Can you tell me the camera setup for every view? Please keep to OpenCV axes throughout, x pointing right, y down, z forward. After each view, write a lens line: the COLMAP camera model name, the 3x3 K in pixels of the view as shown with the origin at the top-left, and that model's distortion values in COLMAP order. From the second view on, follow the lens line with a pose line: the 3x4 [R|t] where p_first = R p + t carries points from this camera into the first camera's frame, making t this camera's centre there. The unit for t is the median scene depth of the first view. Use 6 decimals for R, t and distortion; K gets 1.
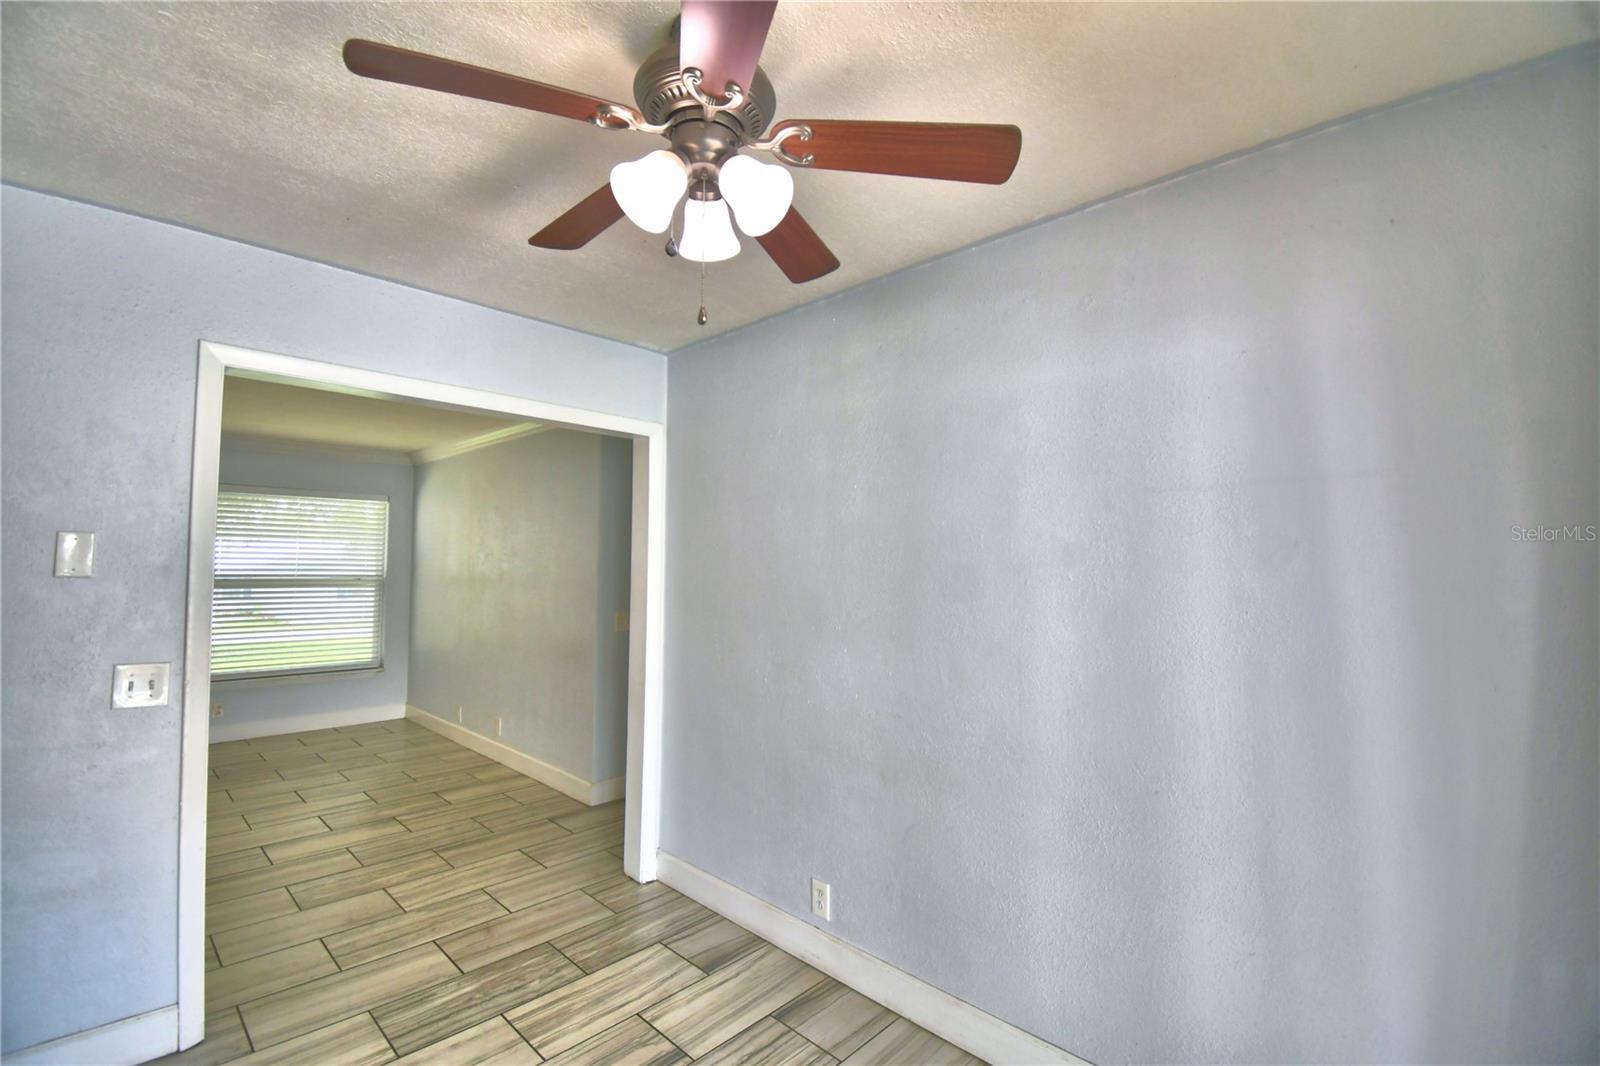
lens RADIAL K [[695.4, 0, 800.0], [0, 695.4, 533.0], [0, 0, 1]] dist [0.000650, -0.023401]
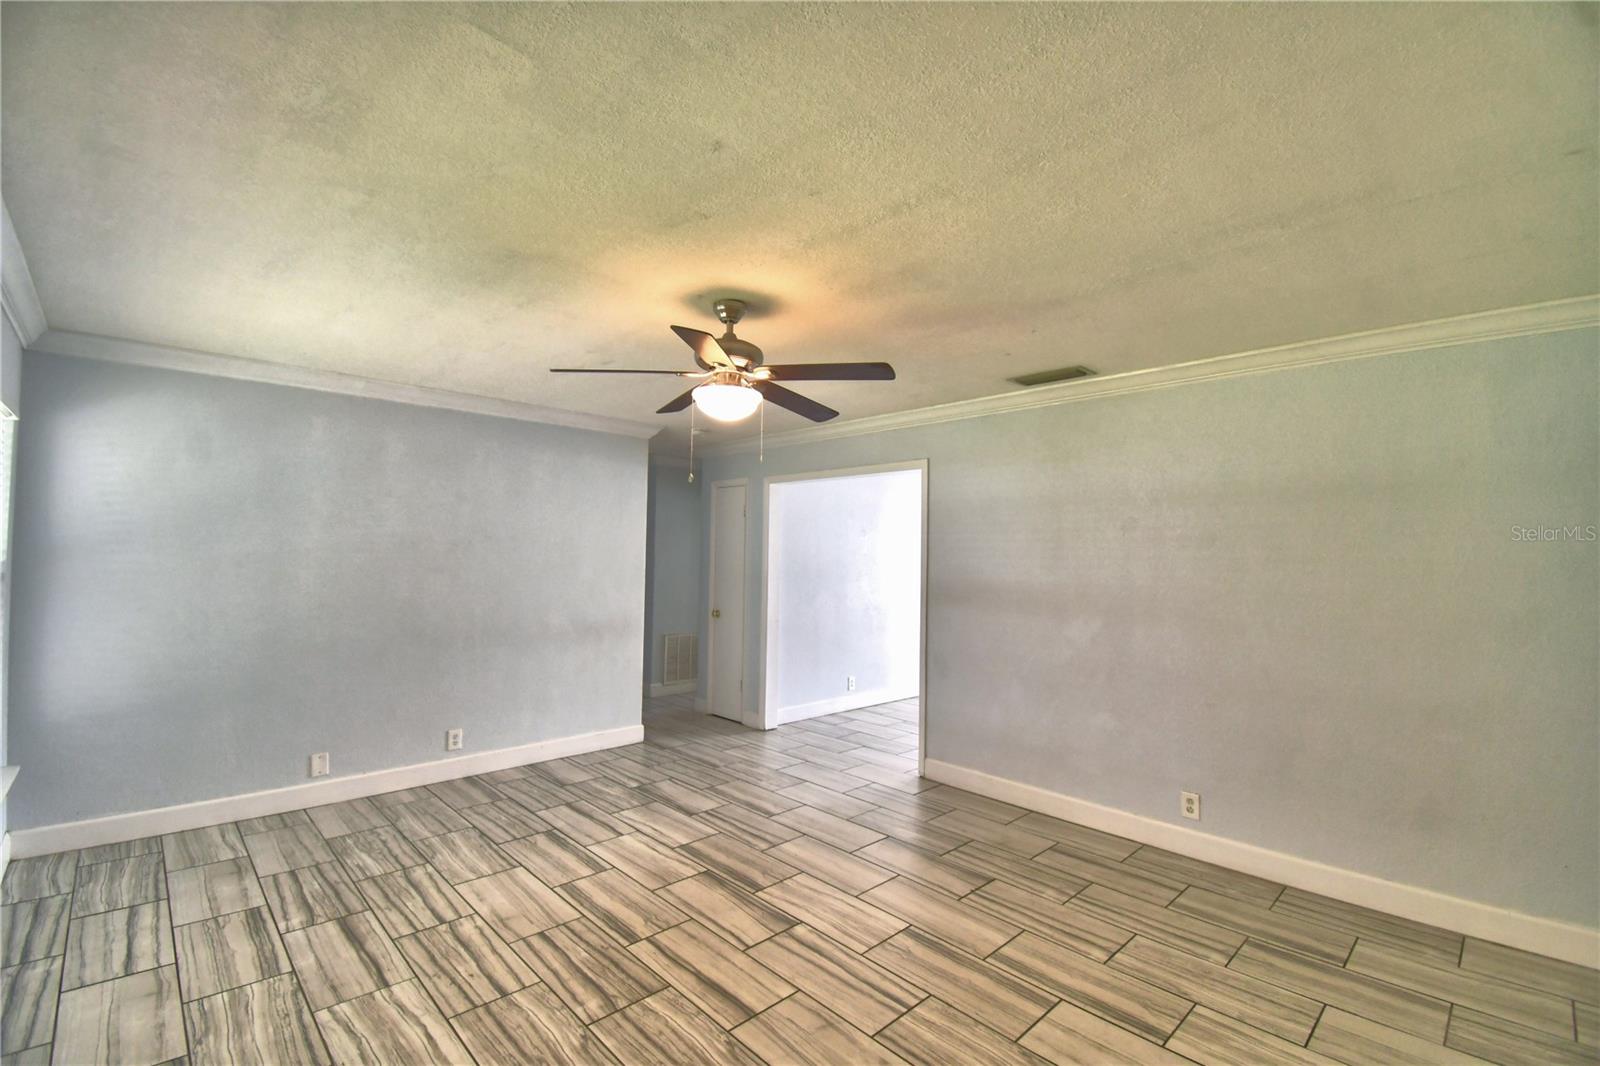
lens RADIAL K [[700.0, 0, 793.2], [0, 700.0, 533.6], [0, 0, 1]] dist [0.024062, -0.024597]
pose [[0.047331, 0.028131, 0.998483, -2.053678], [-0.059932, 0.997882, -0.025273, 0.025402], [-0.997080, -0.058645, 0.048916, 0.861089]]
